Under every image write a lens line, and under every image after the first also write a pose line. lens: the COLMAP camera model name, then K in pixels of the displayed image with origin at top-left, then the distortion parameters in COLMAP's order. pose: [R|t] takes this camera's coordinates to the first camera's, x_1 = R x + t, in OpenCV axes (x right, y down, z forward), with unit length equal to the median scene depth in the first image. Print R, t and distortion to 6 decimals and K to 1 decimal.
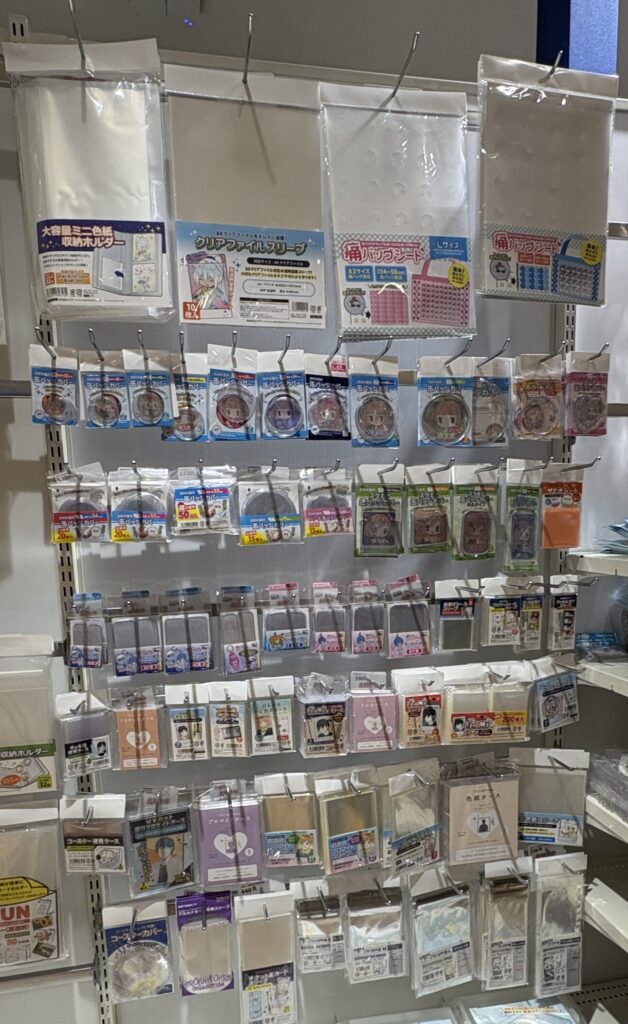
lens RADIAL K [[524.1, 0, 342.5], [0, 524.1, 494.7], [0, 0, 1]] dist [-0.005303, 0.000953]
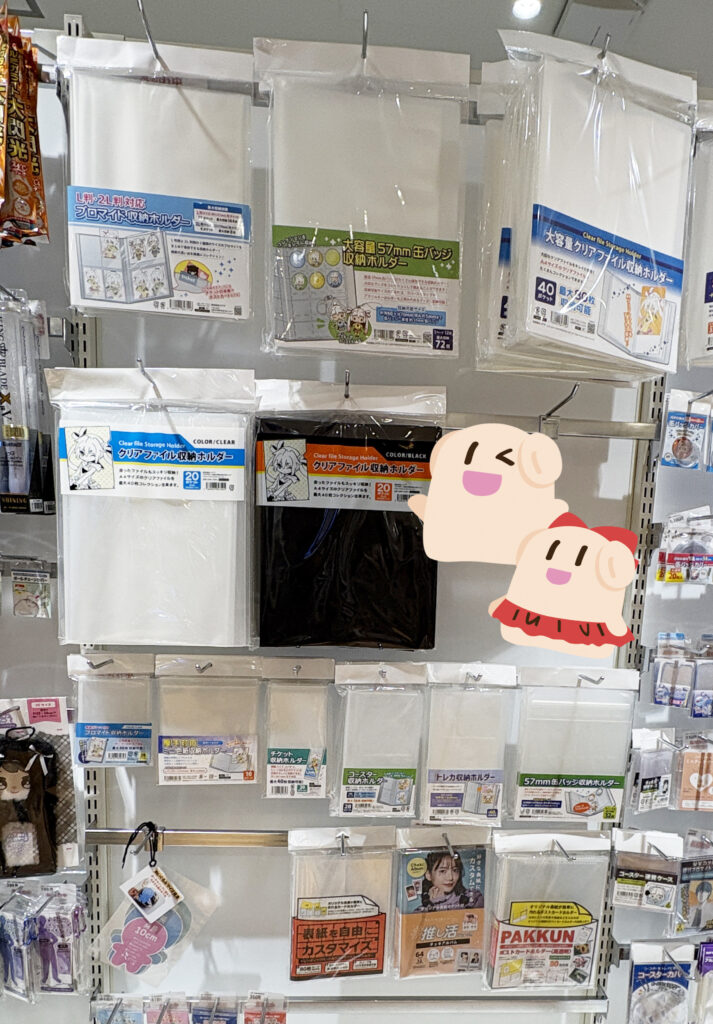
lens RADIAL K [[567.4, 0, 385.1], [0, 567.4, 529.5], [0, 0, 1]] dist [-0.001561, -0.001311]
pose [[0.991683, 0.062057, -0.112755, -0.897347], [-0.061994, 0.998068, 0.004075, 0.016701], [0.112790, 0.002949, 0.993614, -0.153773]]
